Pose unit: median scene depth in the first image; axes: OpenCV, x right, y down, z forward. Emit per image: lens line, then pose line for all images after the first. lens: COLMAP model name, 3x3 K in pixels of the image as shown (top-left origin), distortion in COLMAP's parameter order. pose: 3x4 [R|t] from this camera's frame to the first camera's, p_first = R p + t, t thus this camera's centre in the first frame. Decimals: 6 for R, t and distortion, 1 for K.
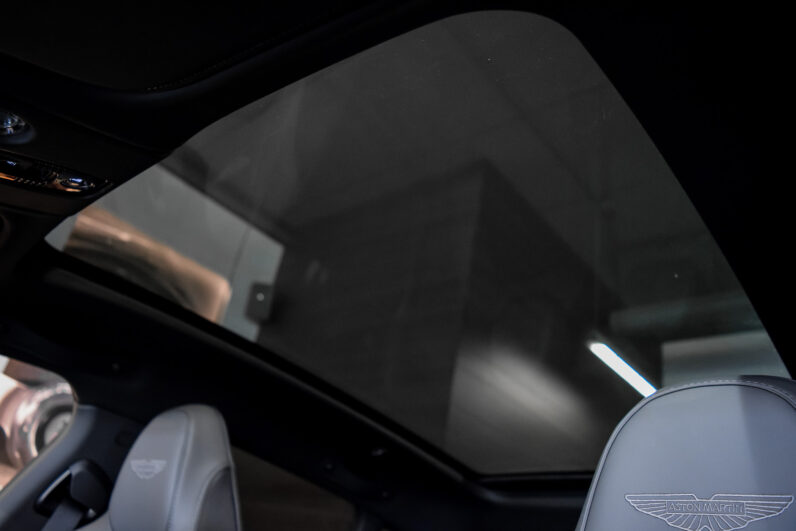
lens RADIAL K [[627.5, 0, 398.0], [0, 627.5, 265.5], [0, 0, 1]] dist [-0.095551, 0.038284]
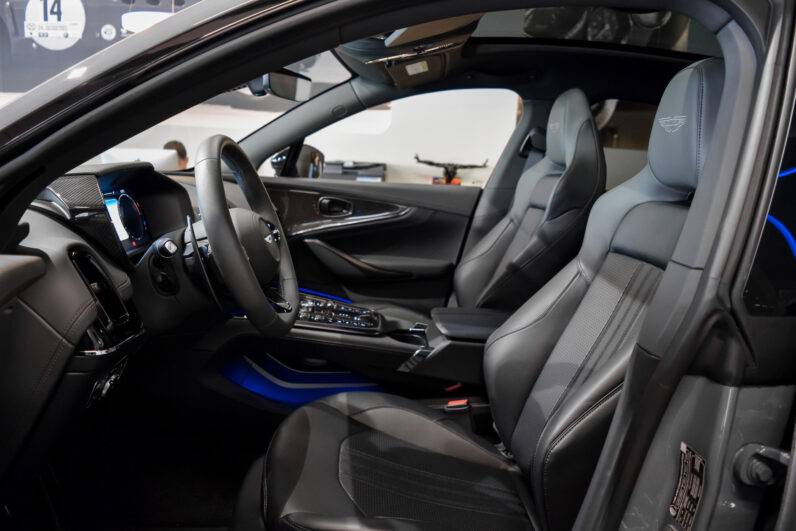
lens RADIAL K [[627.5, 0, 398.0], [0, 627.5, 265.5], [0, 0, 1]] dist [-0.095551, 0.038284]
pose [[0.665188, -0.003547, -0.746668, 0.658963], [0.409511, 0.837910, 0.360842, -0.195628], [0.624361, -0.545797, 0.558820, -0.589987]]
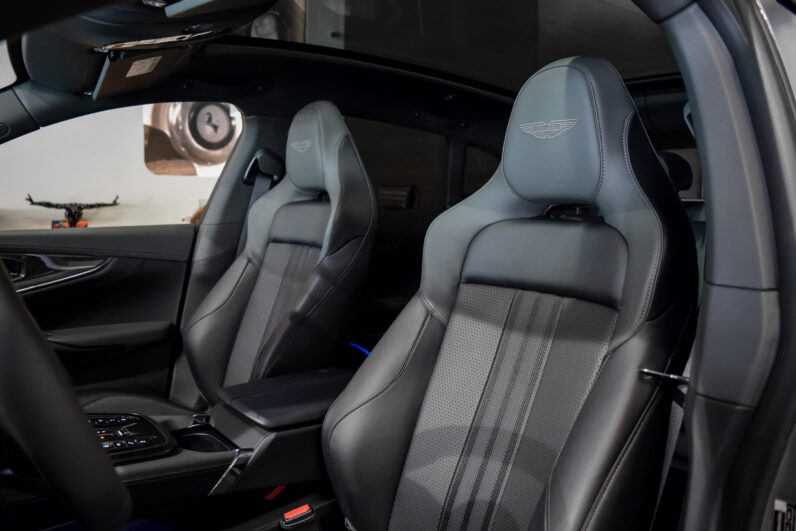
lens RADIAL K [[627.5, 0, 398.0], [0, 627.5, 265.5], [0, 0, 1]] dist [-0.095551, 0.038284]
pose [[0.962276, -0.144534, -0.230510, 0.166826], [0.248209, 0.813344, 0.526179, -0.206353], [0.111433, -0.563544, 0.818536, -0.482050]]
